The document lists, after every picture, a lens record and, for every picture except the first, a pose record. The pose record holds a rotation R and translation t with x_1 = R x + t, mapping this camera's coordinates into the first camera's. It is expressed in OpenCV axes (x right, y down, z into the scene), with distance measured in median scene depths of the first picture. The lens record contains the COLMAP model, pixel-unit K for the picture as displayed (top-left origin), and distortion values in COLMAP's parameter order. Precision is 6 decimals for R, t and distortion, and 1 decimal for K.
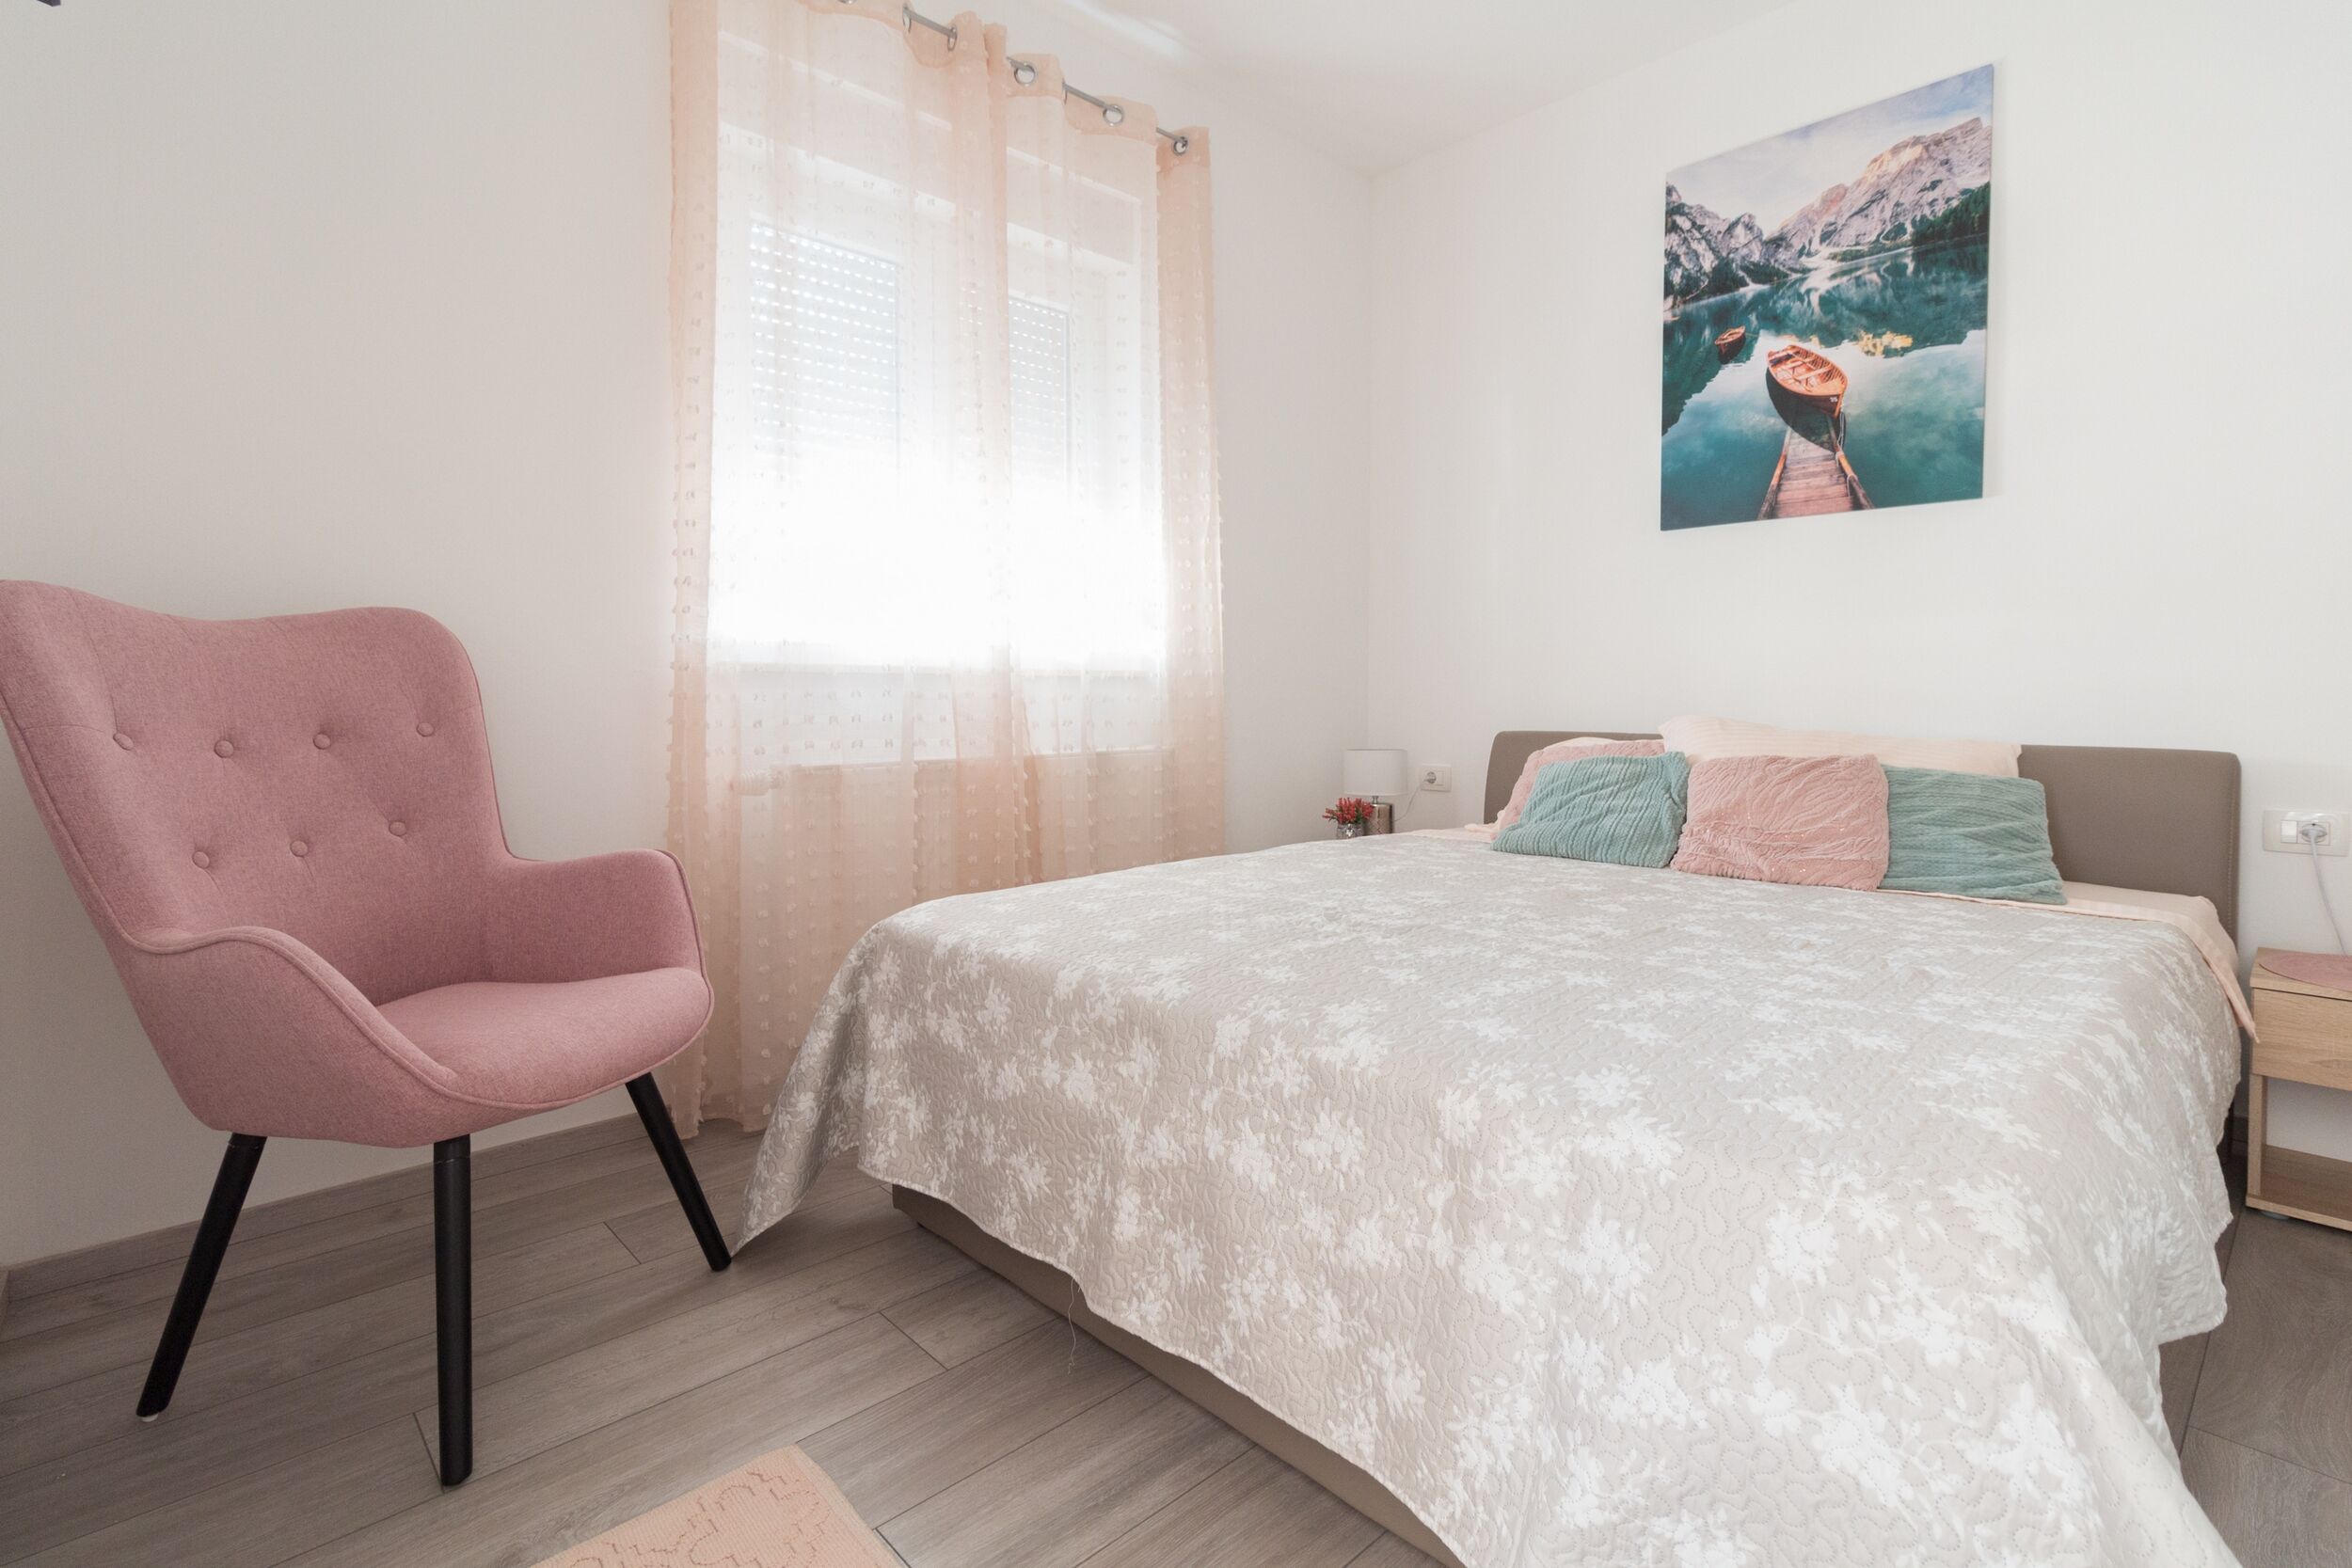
lens RADIAL K [[1169.6, 0, 1179.3], [0, 1169.6, 790.1], [0, 0, 1]] dist [-0.000764, 0.001781]
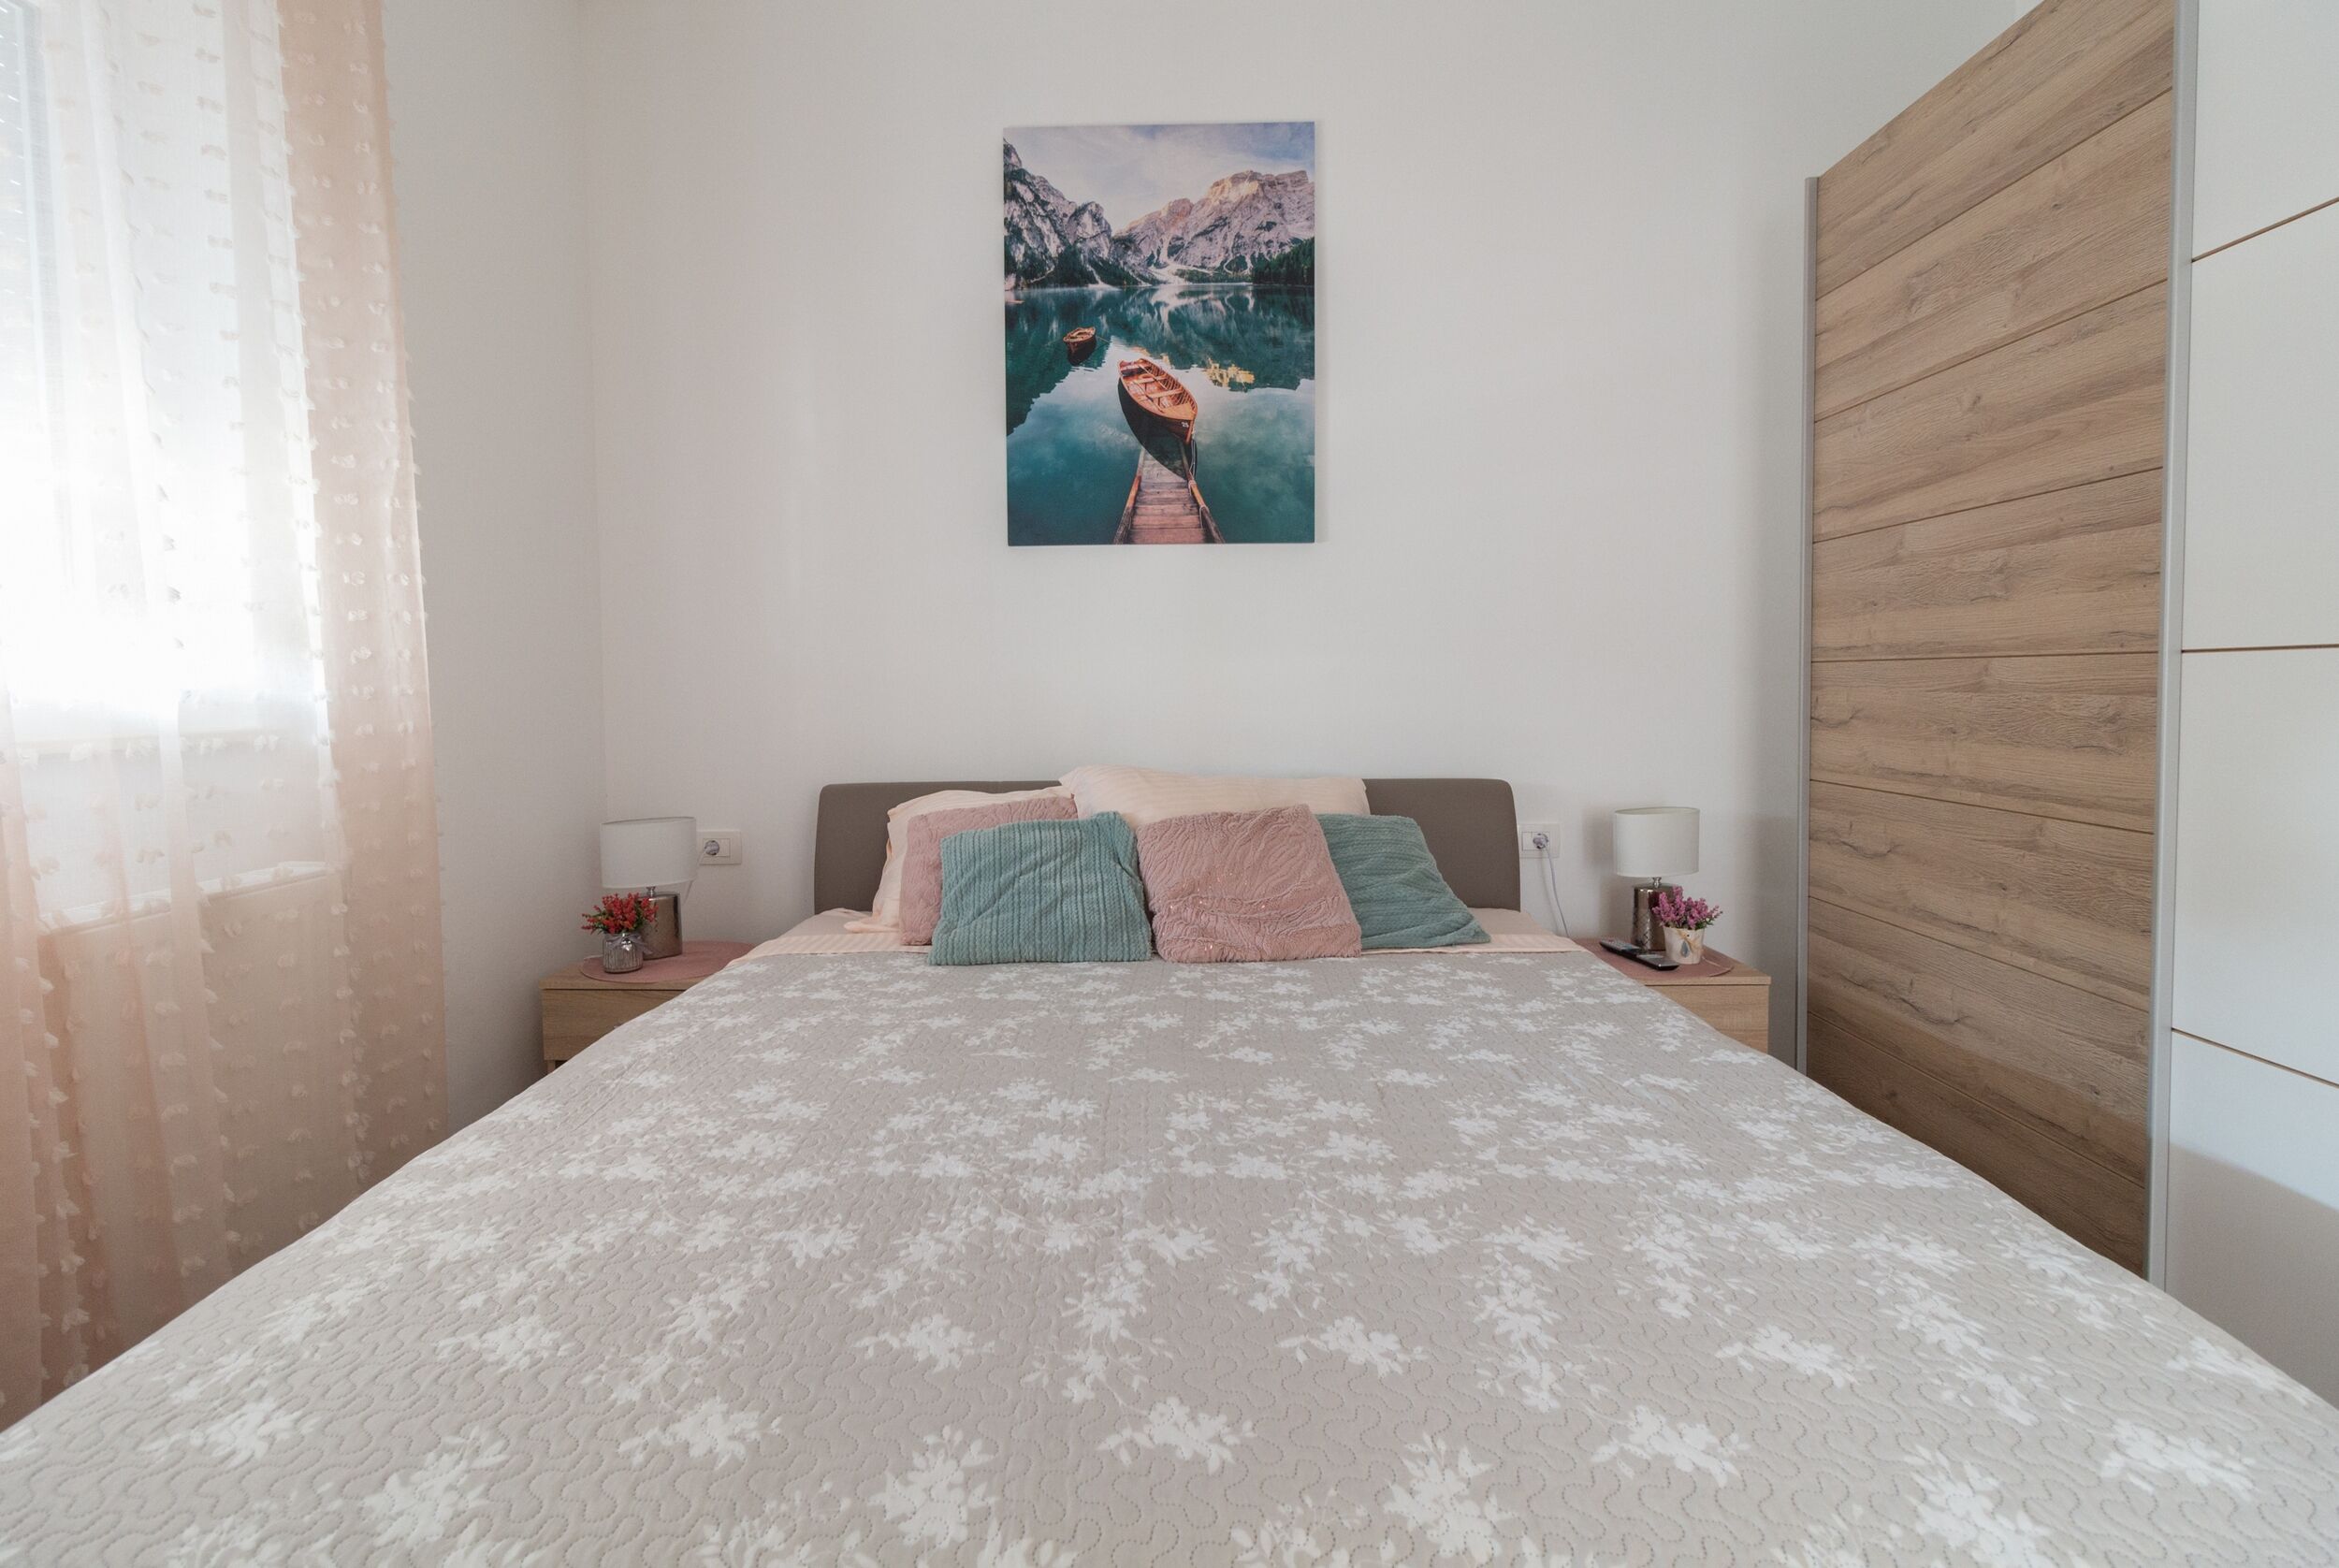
lens RADIAL K [[1163.3, 0, 1177.2], [0, 1163.3, 767.8], [0, 0, 1]] dist [-0.000764, 0.001781]
pose [[0.697829, -0.057868, 0.713923, -0.137710], [0.065142, 0.997728, 0.017199, -0.072600], [-0.713296, 0.034504, 0.700013, 0.353535]]
